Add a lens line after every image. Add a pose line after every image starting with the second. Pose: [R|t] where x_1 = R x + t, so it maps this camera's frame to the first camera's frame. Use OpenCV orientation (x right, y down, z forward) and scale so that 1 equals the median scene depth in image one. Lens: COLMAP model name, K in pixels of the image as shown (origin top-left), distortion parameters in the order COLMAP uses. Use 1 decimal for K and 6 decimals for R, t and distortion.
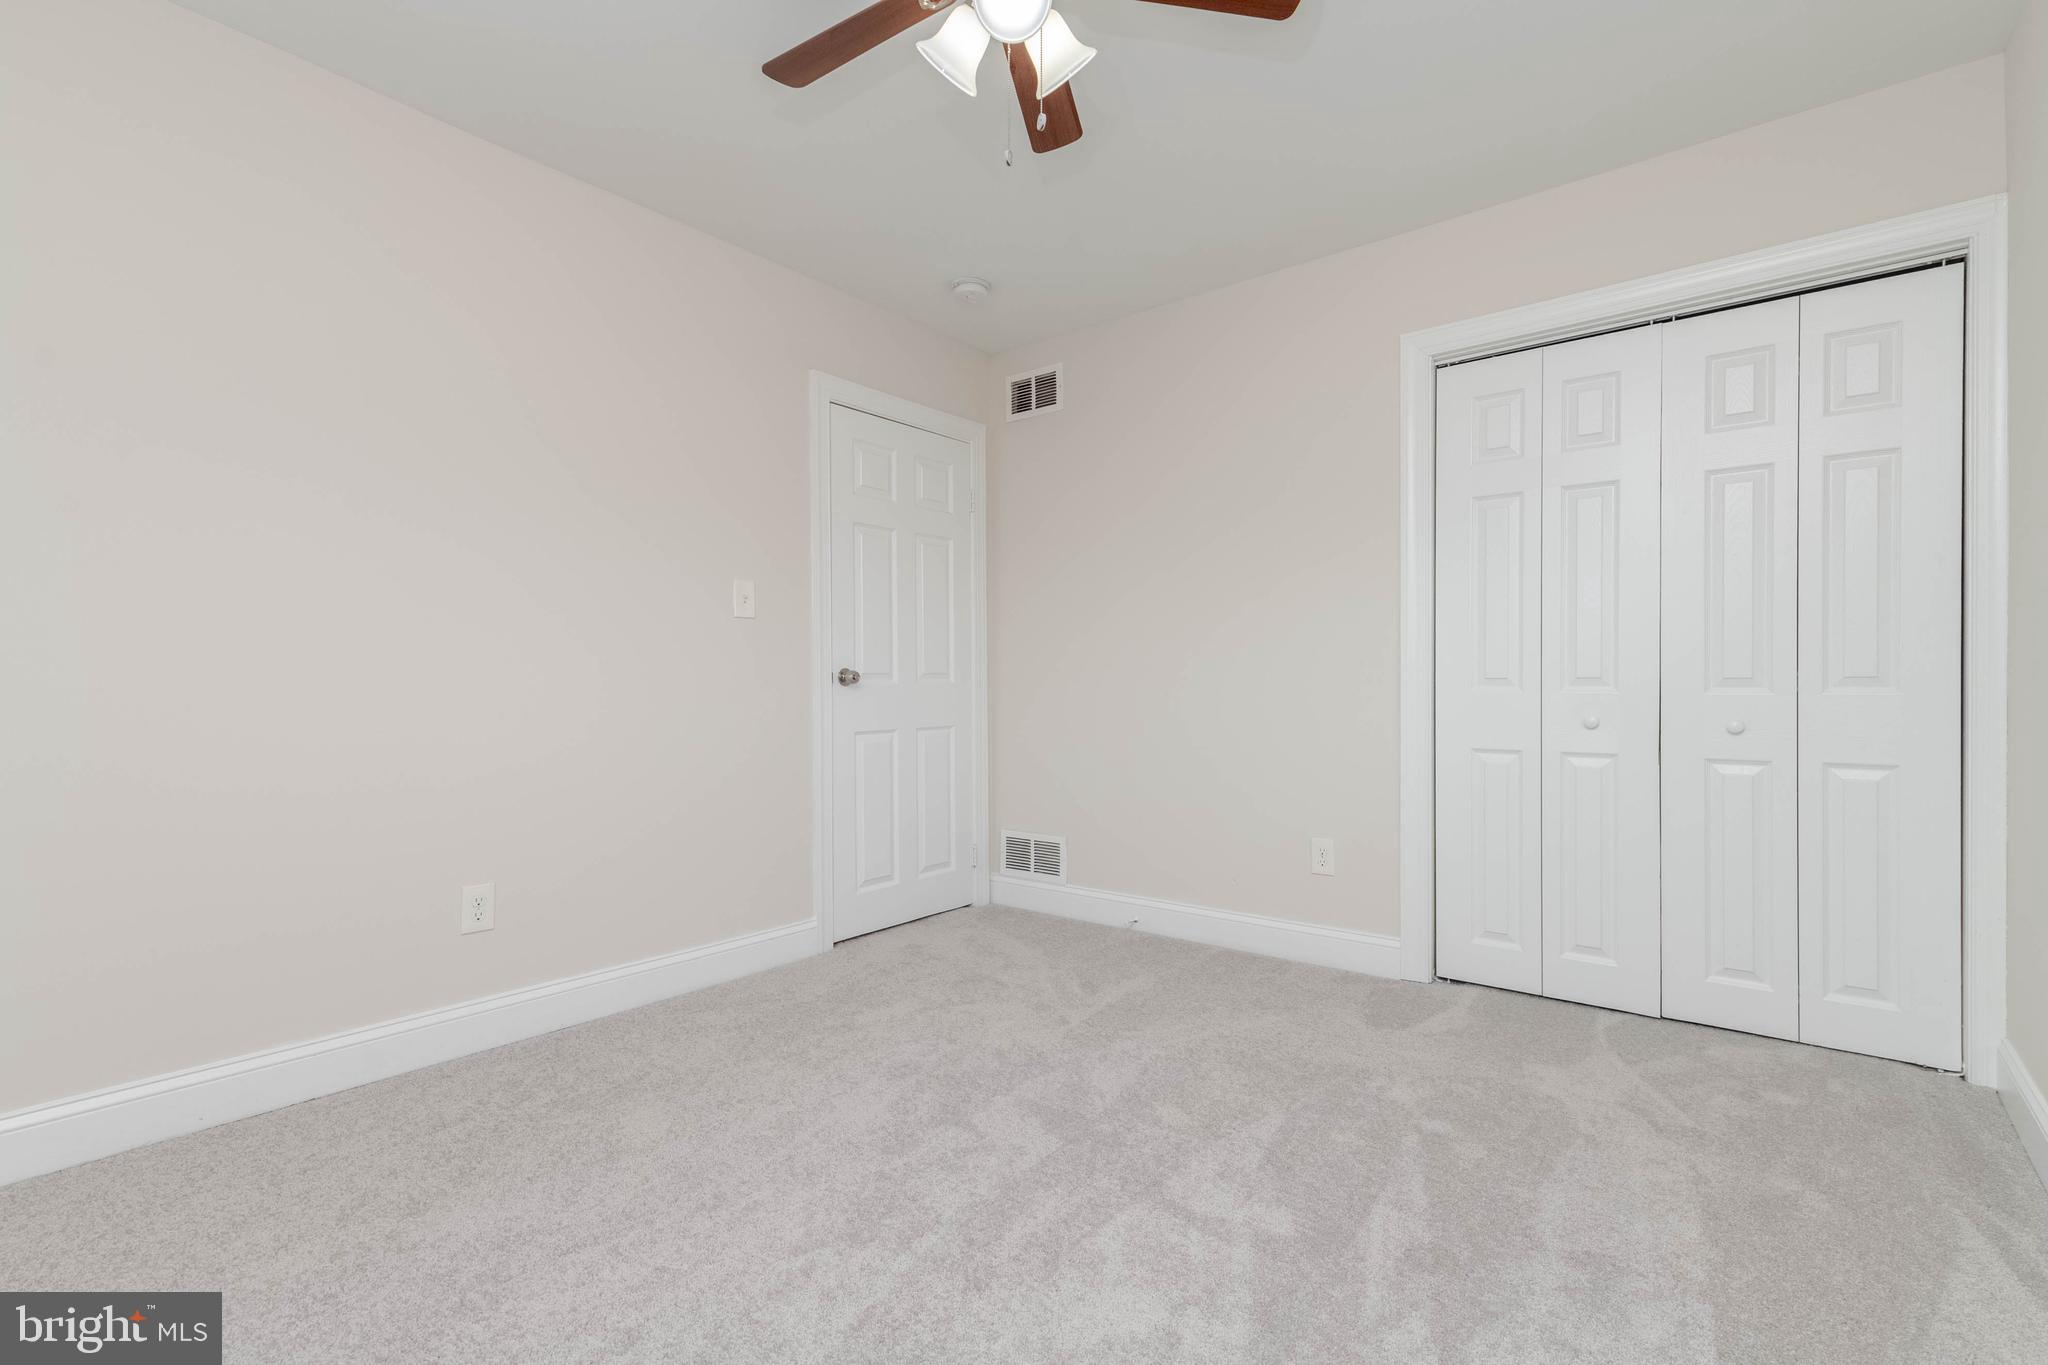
lens RADIAL K [[926.7, 0, 1040.0], [0, 926.7, 687.5], [0, 0, 1]] dist [-0.005824, -0.007616]
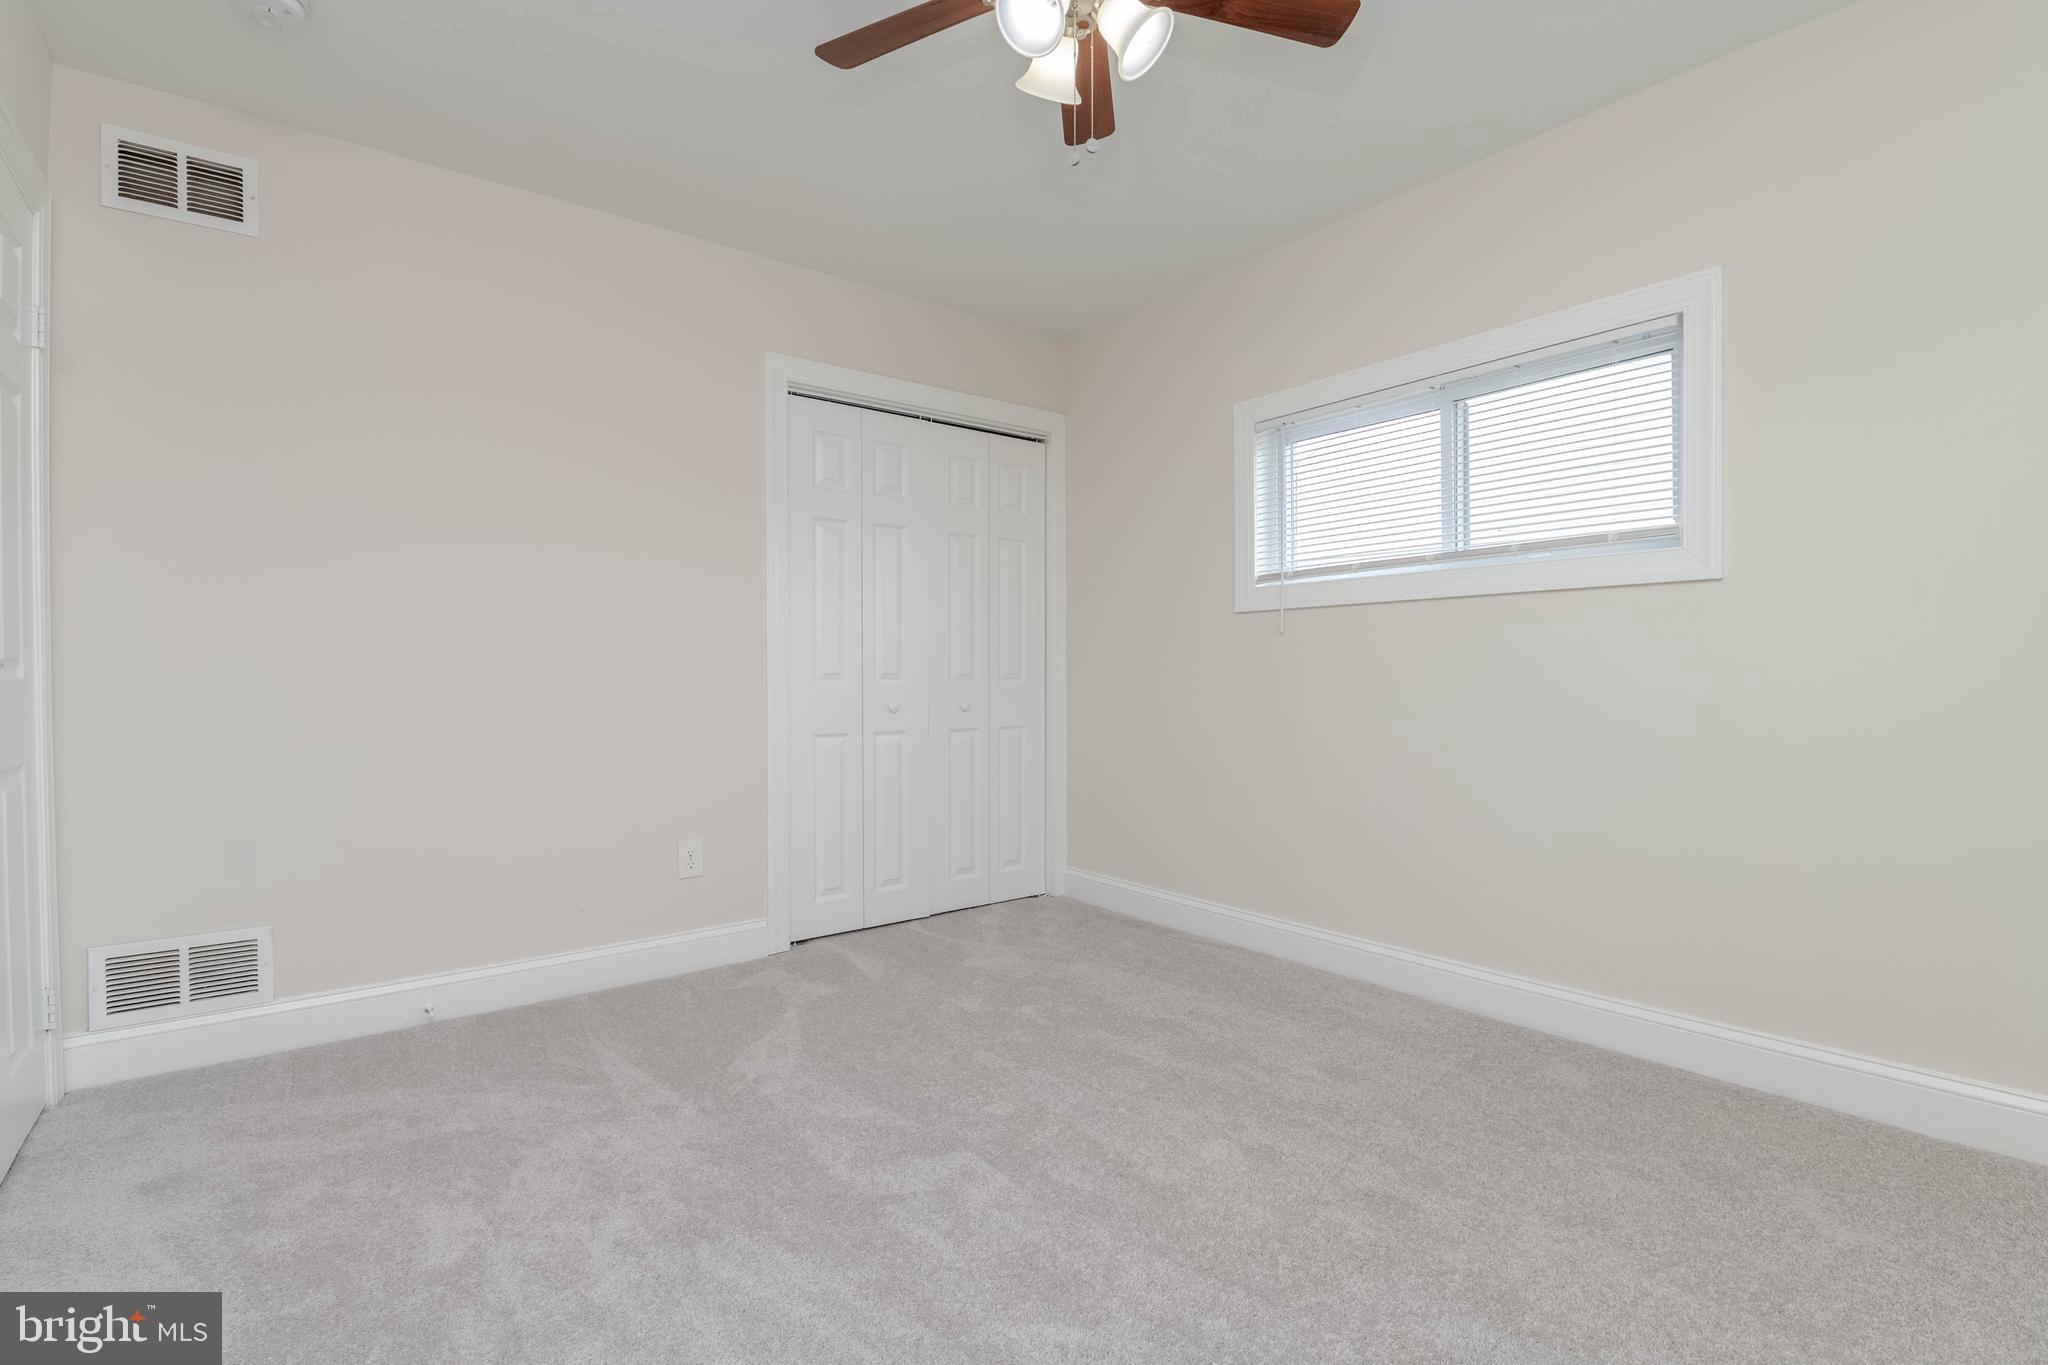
lens RADIAL K [[949.3, 0, 1022.4], [0, 949.3, 685.9], [0, 0, 1]] dist [-0.011378, -0.001198]
pose [[0.236889, -0.009550, 0.971490, -0.604489], [0.010364, 0.999920, 0.007302, 0.001068], [-0.971482, 0.008339, 0.236969, 0.461873]]
